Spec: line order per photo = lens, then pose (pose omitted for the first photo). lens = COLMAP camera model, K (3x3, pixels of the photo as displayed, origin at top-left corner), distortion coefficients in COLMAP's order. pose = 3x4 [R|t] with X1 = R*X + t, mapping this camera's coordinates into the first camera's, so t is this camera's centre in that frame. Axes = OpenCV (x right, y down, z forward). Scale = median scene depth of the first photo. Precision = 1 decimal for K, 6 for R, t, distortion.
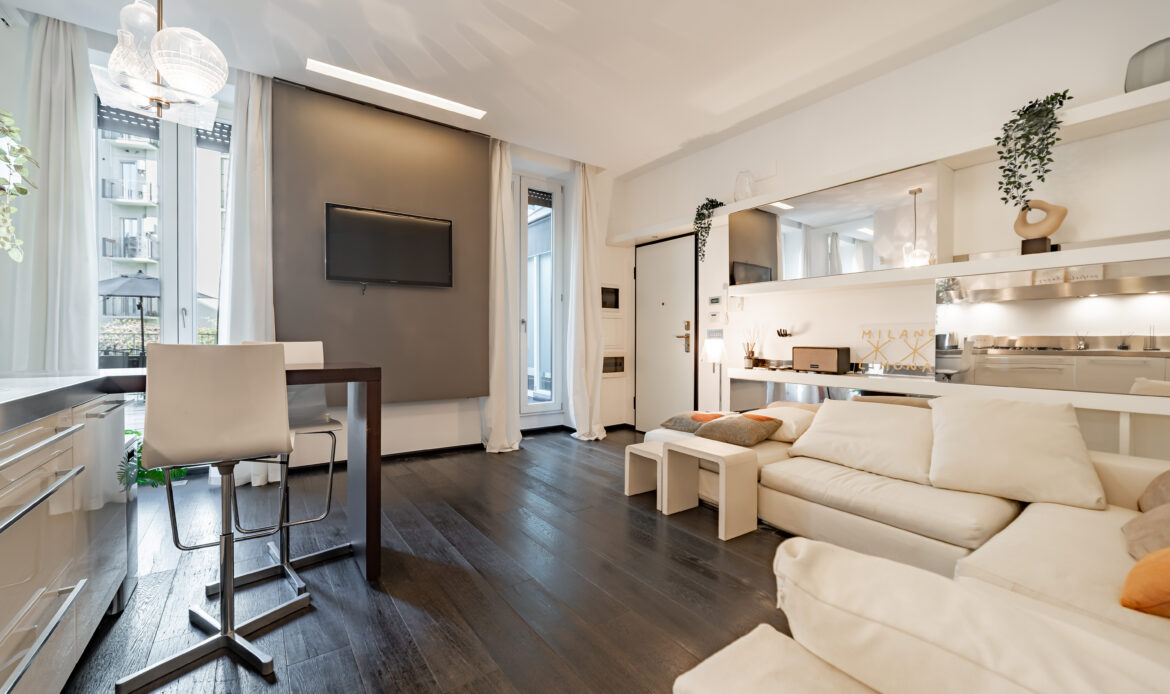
lens RADIAL K [[457.9, 0, 576.6], [0, 457.9, 348.6], [0, 0, 1]] dist [-0.001755, -0.000045]
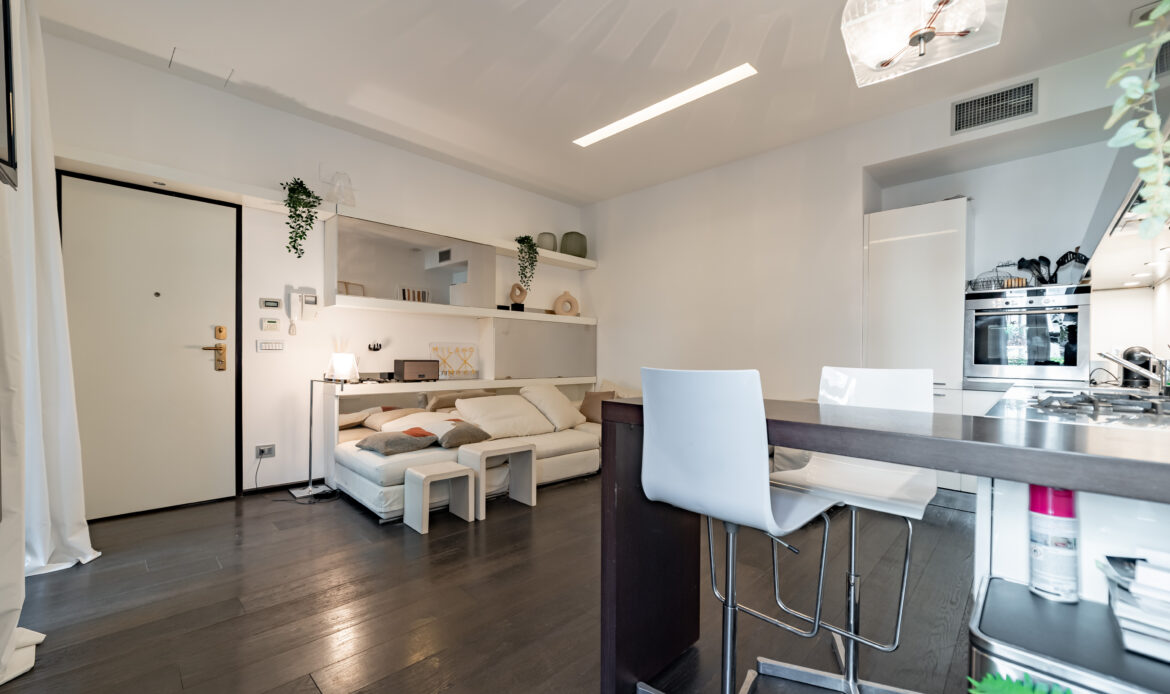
lens RADIAL K [[457.9, 0, 576.6], [0, 457.9, 348.6], [0, 0, 1]] dist [-0.001755, -0.000045]
pose [[-0.159229, 0.010706, 0.987184, -0.731253], [0.013082, 0.999876, -0.008734, -0.017690], [-0.987155, 0.011523, -0.159350, 0.789264]]
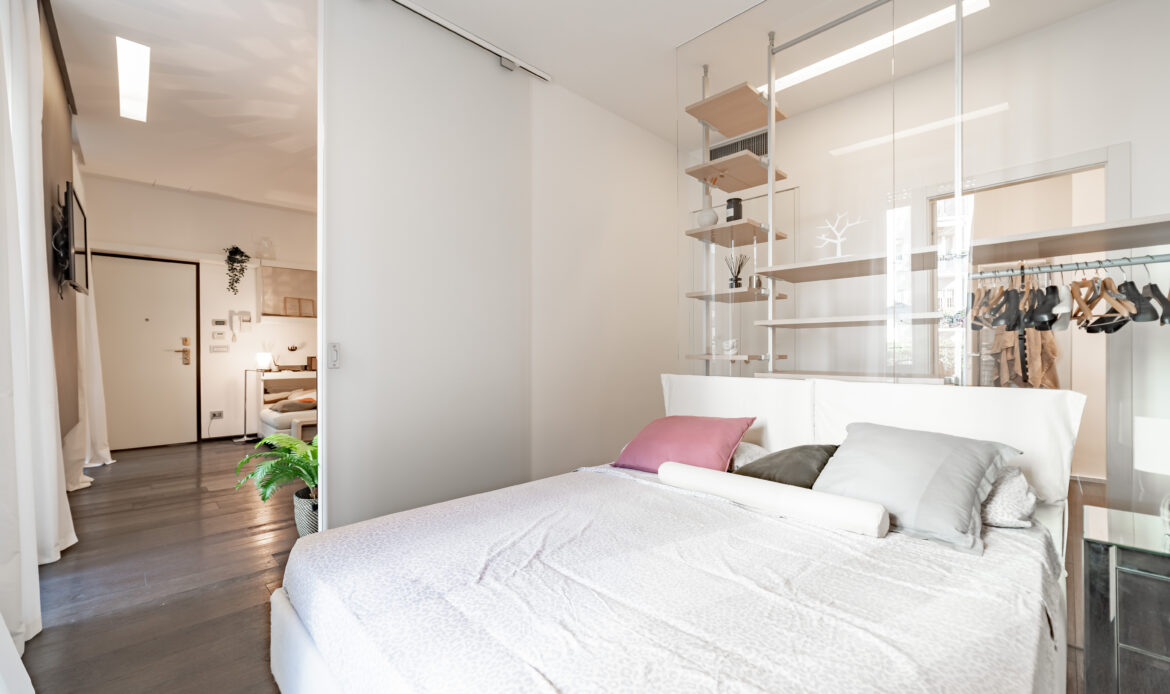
lens RADIAL K [[468.7, 0, 590.8], [0, 468.7, 340.1], [0, 0, 1]] dist [-0.000321, -0.000079]
pose [[-0.159668, 0.023502, 0.986891, -1.480163], [0.029108, 0.999394, -0.019090, -0.002734], [-0.986742, 0.025678, -0.160255, 0.257811]]
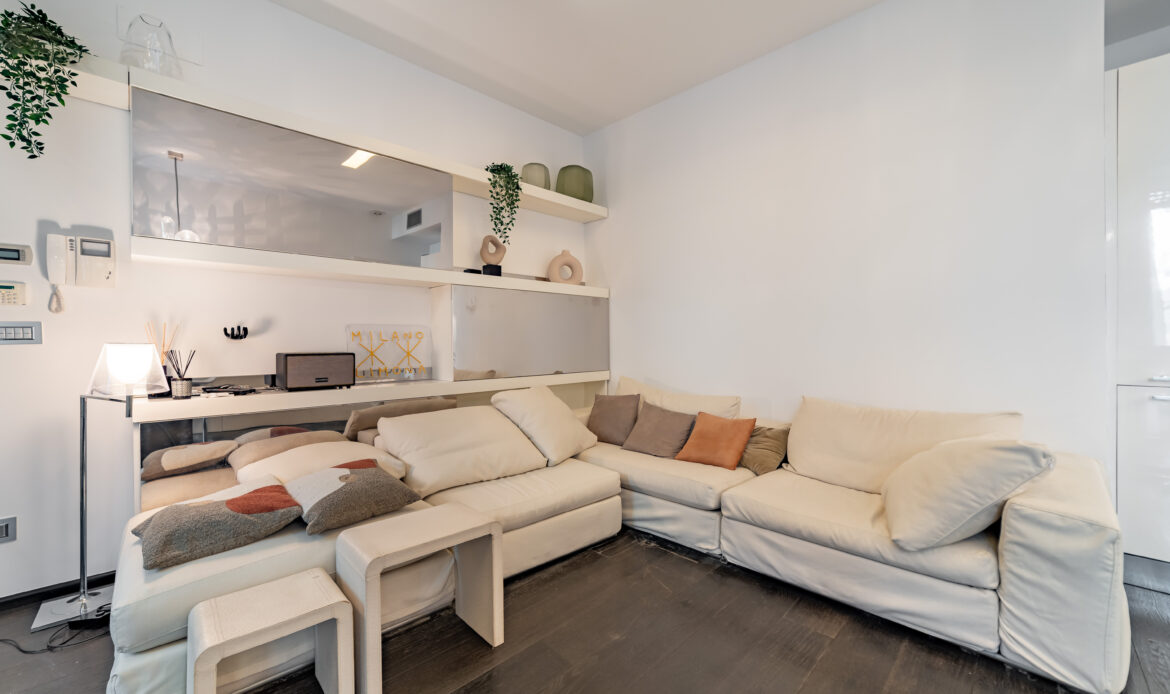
lens RADIAL K [[459.7, 0, 581.9], [0, 459.7, 335.4], [0, 0, 1]] dist [0.001199, 0.000158]
pose [[-0.156609, 0.013893, 0.987563, -0.256754], [0.029661, 0.999516, -0.009358, -0.012535], [-0.987215, 0.027827, -0.156945, 0.708747]]
